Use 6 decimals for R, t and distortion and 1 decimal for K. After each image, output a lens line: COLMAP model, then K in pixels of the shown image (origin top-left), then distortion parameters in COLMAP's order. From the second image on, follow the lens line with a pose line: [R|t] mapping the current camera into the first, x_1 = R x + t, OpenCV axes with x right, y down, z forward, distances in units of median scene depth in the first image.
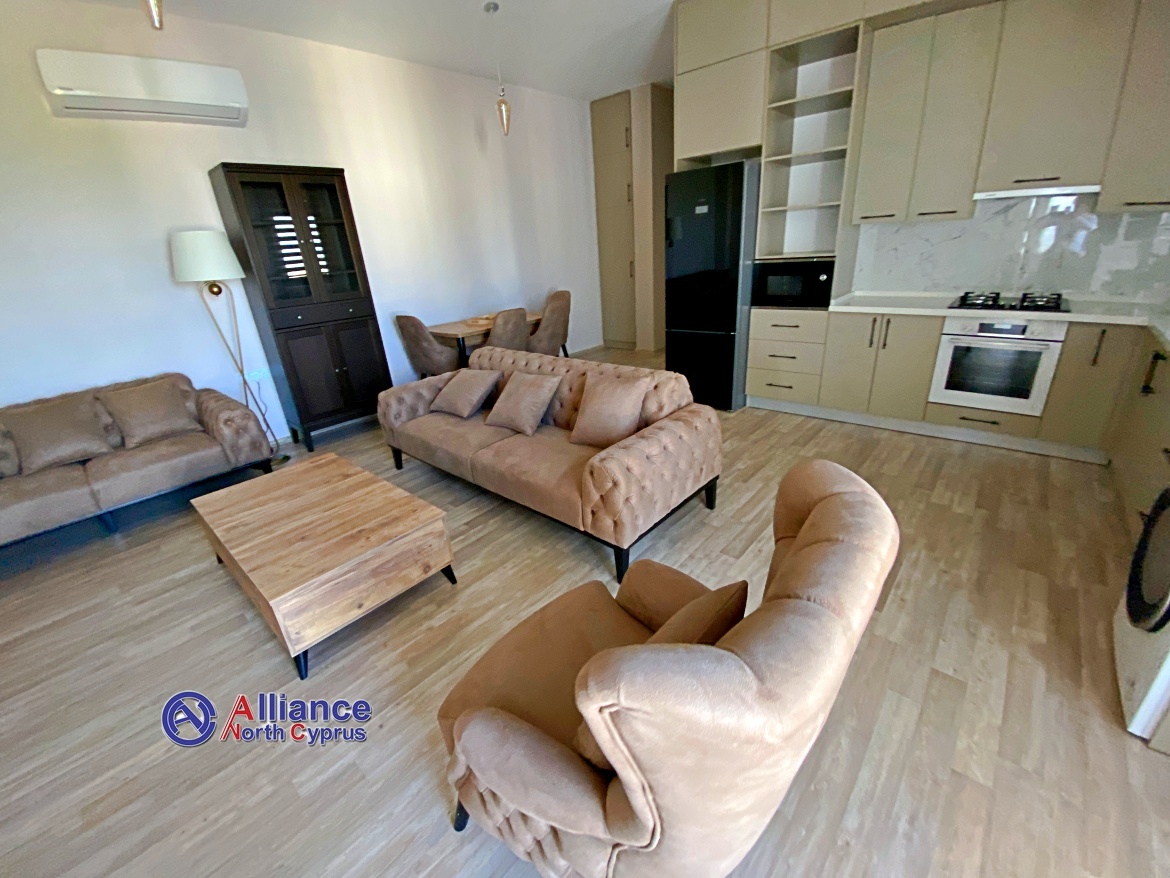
lens RADIAL K [[472.4, 0, 586.7], [0, 472.4, 432.6], [0, 0, 1]] dist [0.044138, -0.033924]
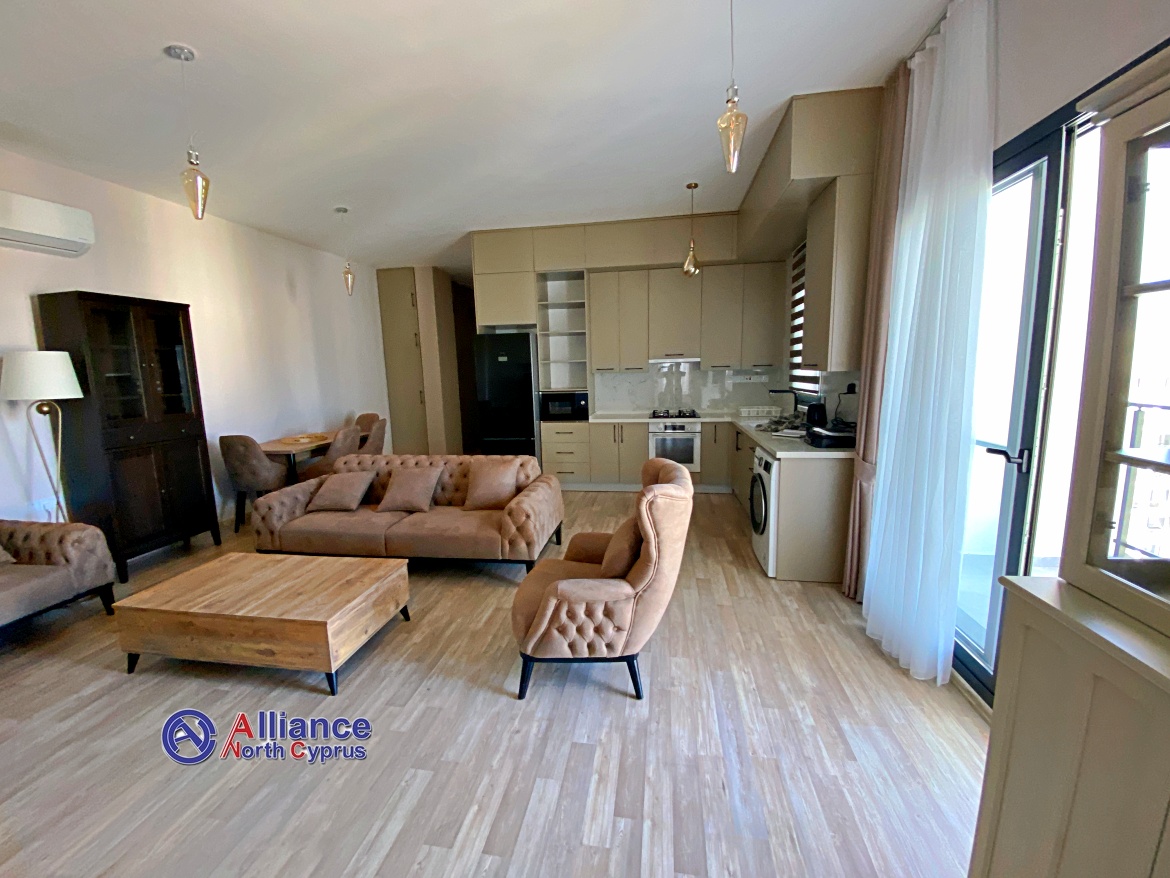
lens RADIAL K [[472.4, 0, 586.7], [0, 472.4, 432.6], [0, 0, 1]] dist [0.044138, -0.033924]
pose [[0.842212, -0.026840, 0.538478, -0.388998], [0.170016, 0.961023, -0.218013, 0.135092], [-0.511638, 0.275162, 0.813948, -0.302498]]
